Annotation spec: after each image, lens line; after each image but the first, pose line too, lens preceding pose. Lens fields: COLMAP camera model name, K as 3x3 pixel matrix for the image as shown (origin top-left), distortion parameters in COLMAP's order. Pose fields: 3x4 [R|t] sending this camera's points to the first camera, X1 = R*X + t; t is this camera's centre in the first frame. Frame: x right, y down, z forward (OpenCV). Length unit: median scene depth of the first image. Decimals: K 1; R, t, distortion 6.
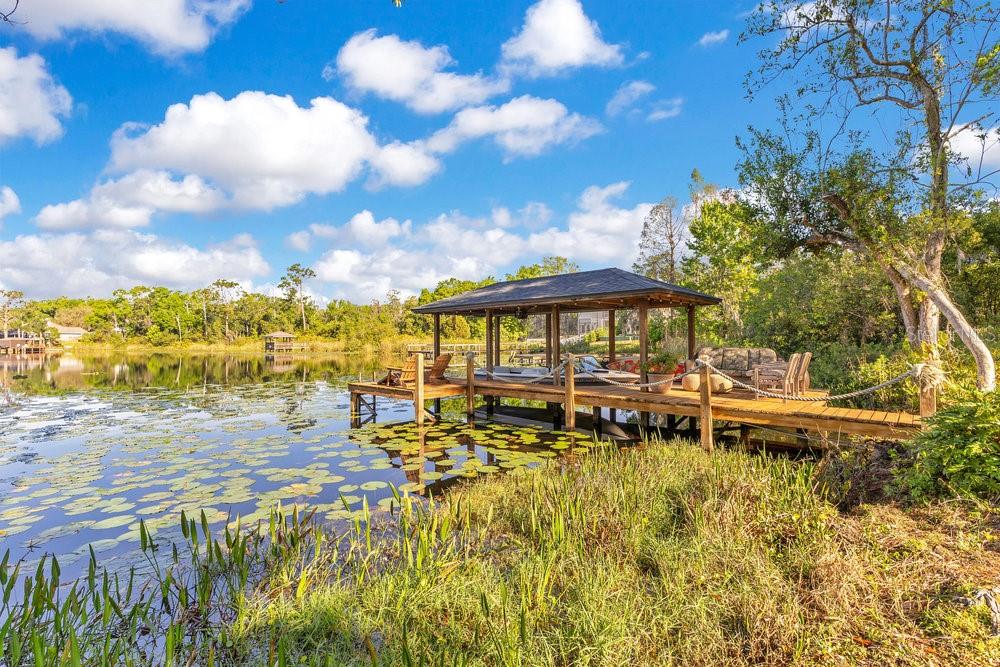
lens RADIAL K [[441.5, 0, 500.0], [0, 441.5, 333.5], [0, 0, 1]] dist [0.000280, -0.009563]
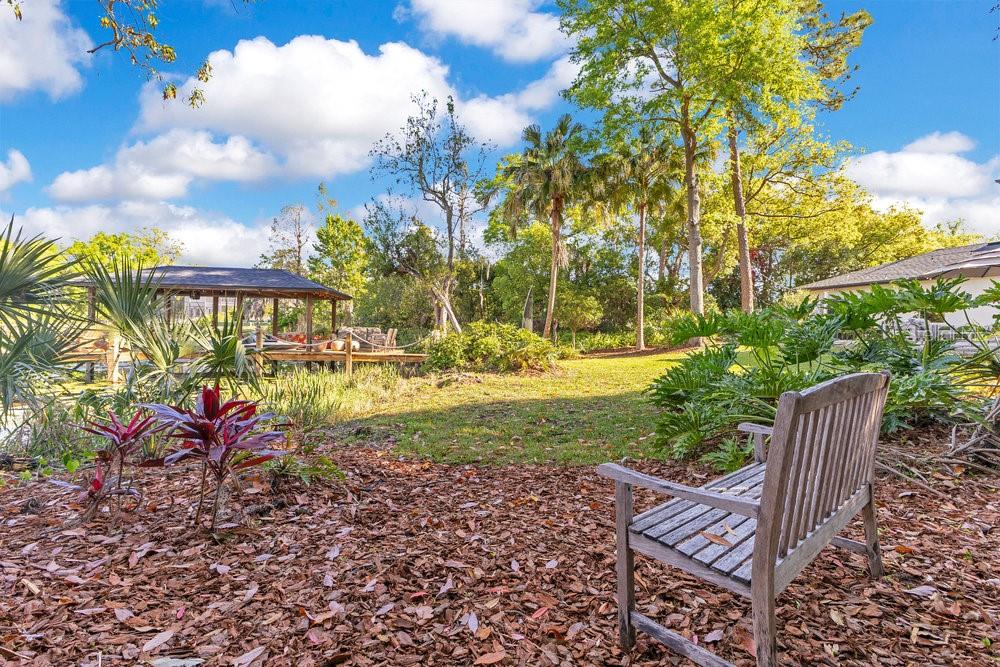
lens RADIAL K [[445.9, 0, 500.0], [0, 445.9, 333.5], [0, 0, 1]] dist [0.001092, -0.000342]
pose [[0.669616, 0.022512, 0.742366, -0.230805], [-0.036812, 0.999318, 0.002900, 0.020425], [-0.741795, -0.029269, 0.669988, -0.335579]]
